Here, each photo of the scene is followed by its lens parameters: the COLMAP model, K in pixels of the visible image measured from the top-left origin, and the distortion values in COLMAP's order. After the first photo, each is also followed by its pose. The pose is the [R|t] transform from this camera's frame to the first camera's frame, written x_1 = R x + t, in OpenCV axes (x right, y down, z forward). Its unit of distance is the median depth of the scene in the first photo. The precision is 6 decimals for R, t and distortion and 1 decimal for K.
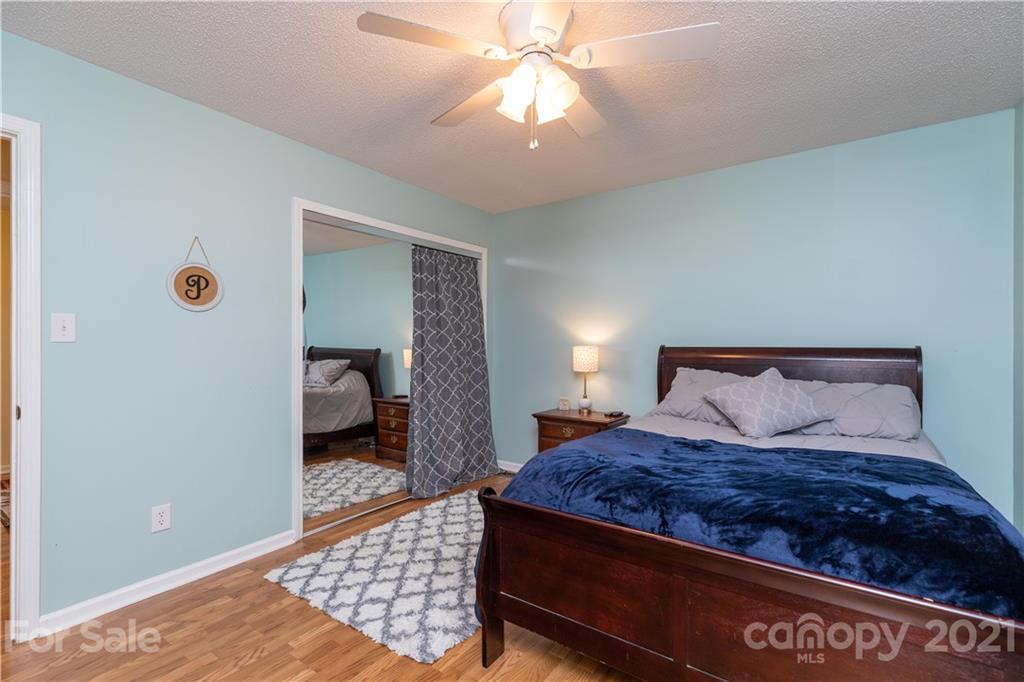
lens RADIAL K [[461.1, 0, 508.0], [0, 461.1, 339.9], [0, 0, 1]] dist [0.002155, -0.000290]
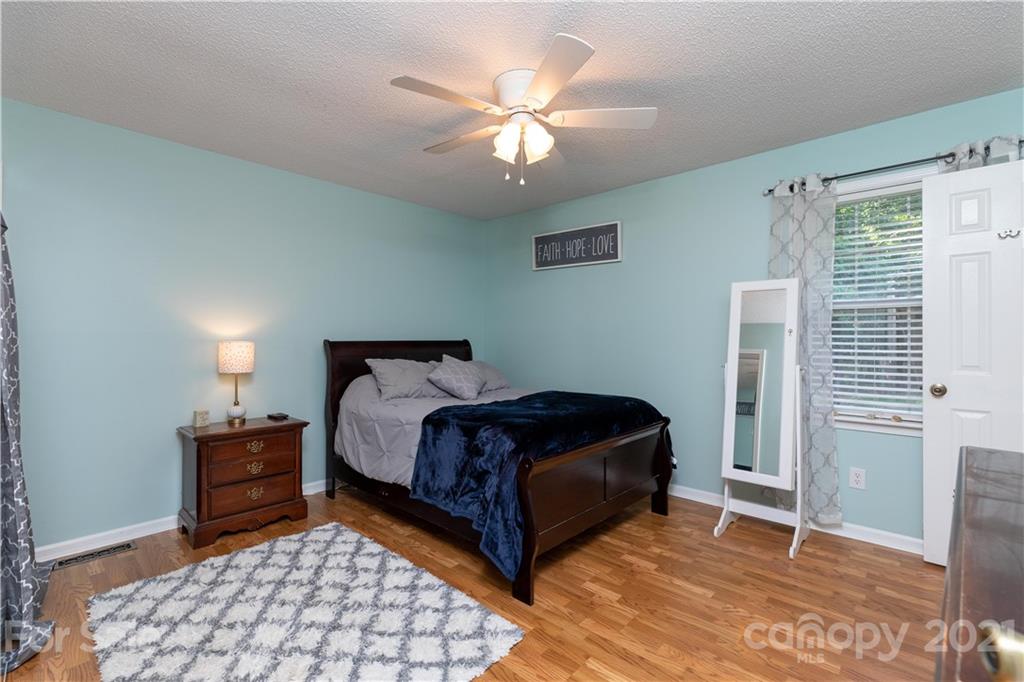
lens RADIAL K [[461.1, 0, 508.5], [0, 461.1, 341.2], [0, 0, 1]] dist [0.002155, -0.000290]
pose [[0.115838, -0.002703, 0.993264, -0.753945], [-0.002706, 0.999992, 0.003037, 0.012754], [-0.993264, -0.003040, 0.115829, 0.557586]]
